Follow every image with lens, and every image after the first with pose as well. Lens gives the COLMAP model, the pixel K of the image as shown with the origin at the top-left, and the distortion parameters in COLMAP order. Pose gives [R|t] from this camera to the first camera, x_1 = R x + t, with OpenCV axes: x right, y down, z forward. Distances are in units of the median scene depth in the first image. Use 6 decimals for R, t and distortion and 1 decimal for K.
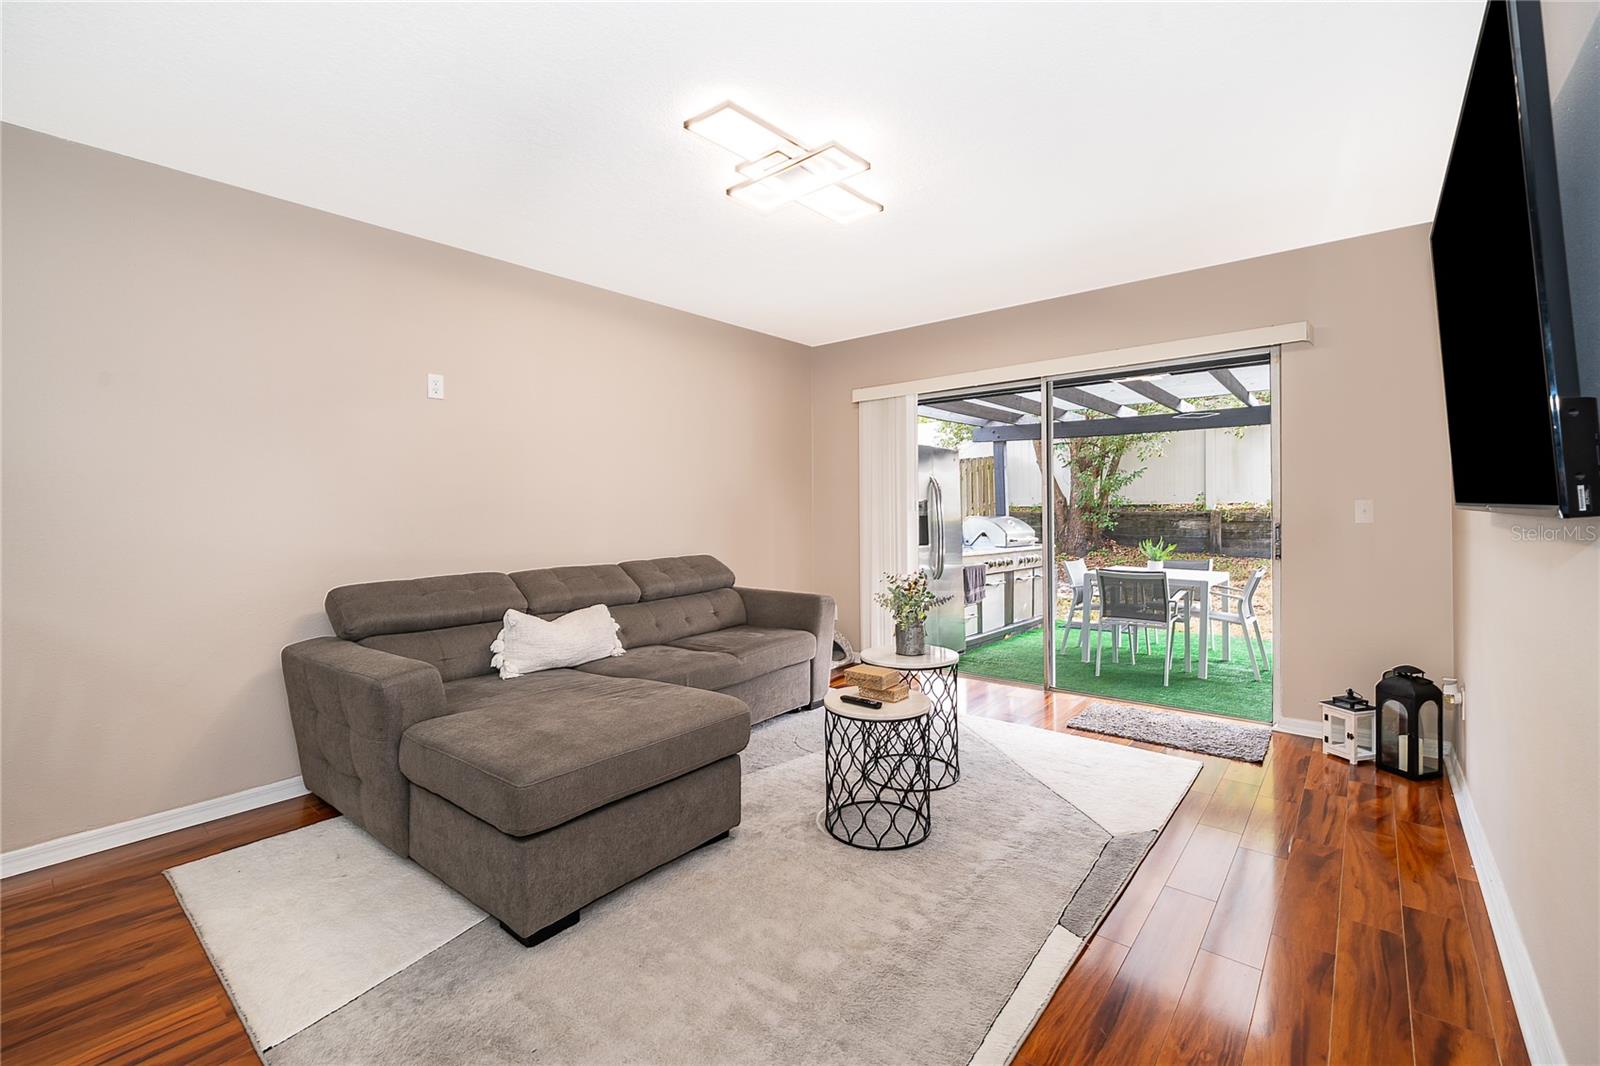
lens RADIAL K [[630.8, 0, 795.3], [0, 630.8, 489.0], [0, 0, 1]] dist [-0.000509, -0.000119]
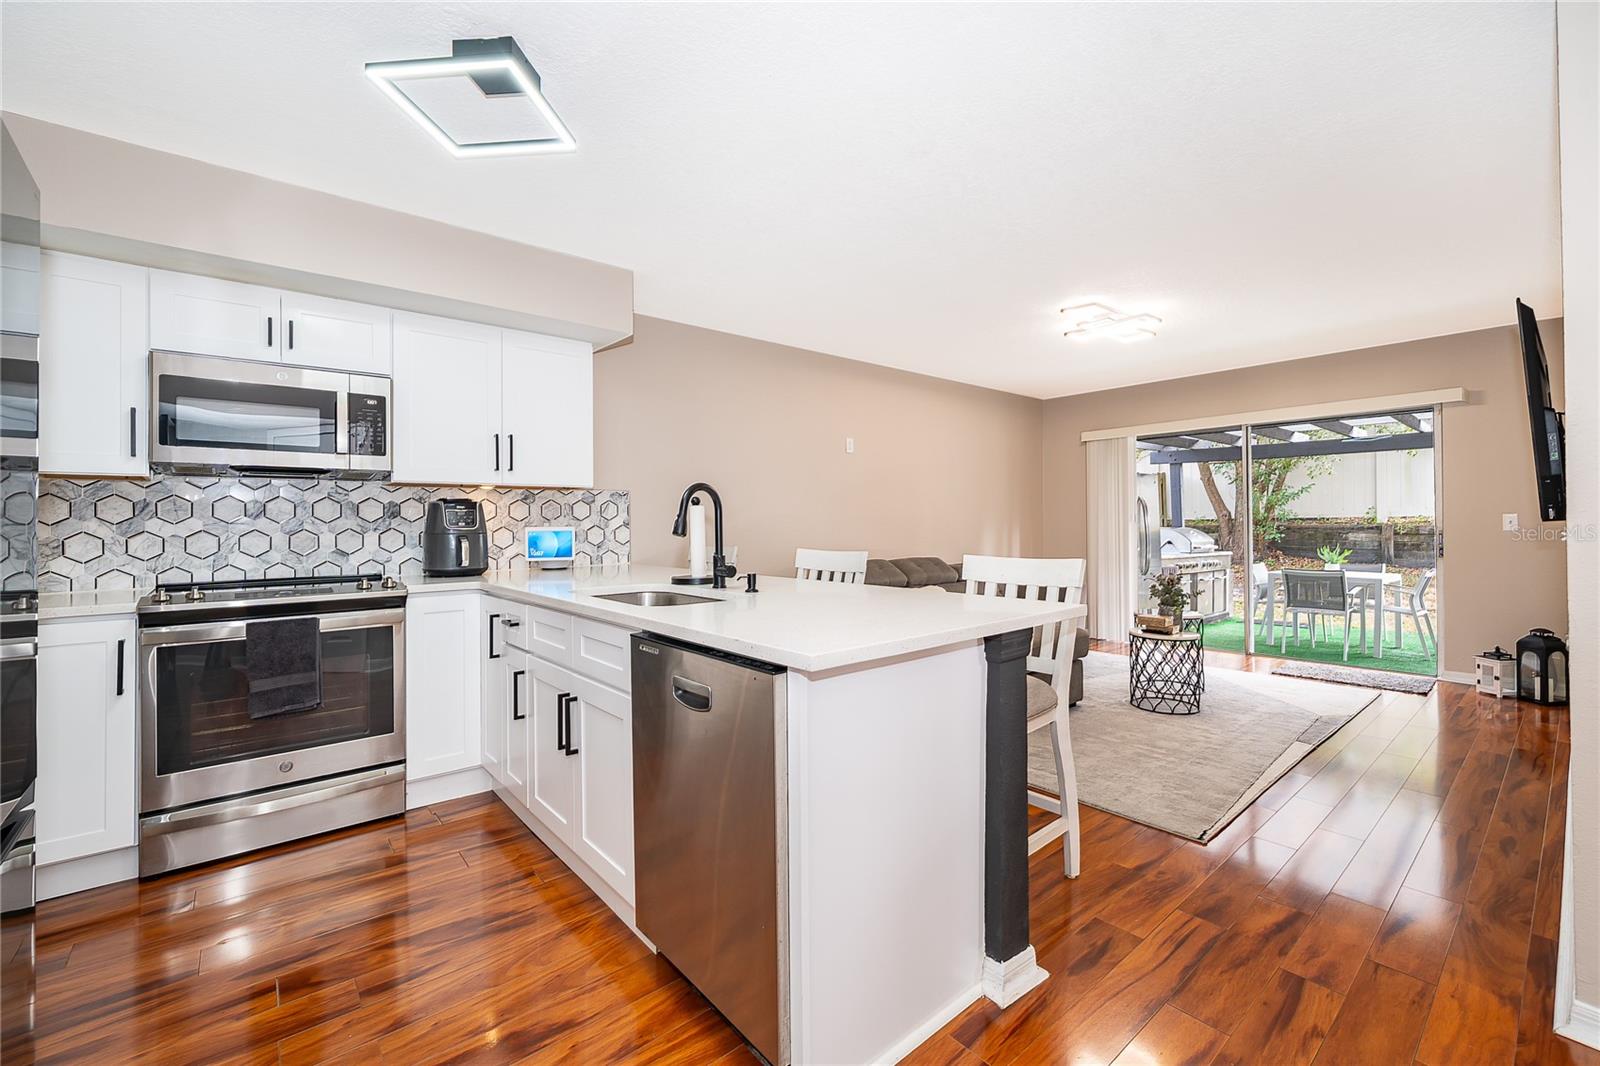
lens RADIAL K [[668.8, 0, 766.1], [0, 668.8, 499.5], [0, 0, 1]] dist [0.000078, -0.000027]
pose [[0.987408, -0.004249, -0.158139, -0.322040], [0.003640, 0.999985, -0.004142, -0.009383], [0.158154, 0.003514, 0.987408, -0.475267]]
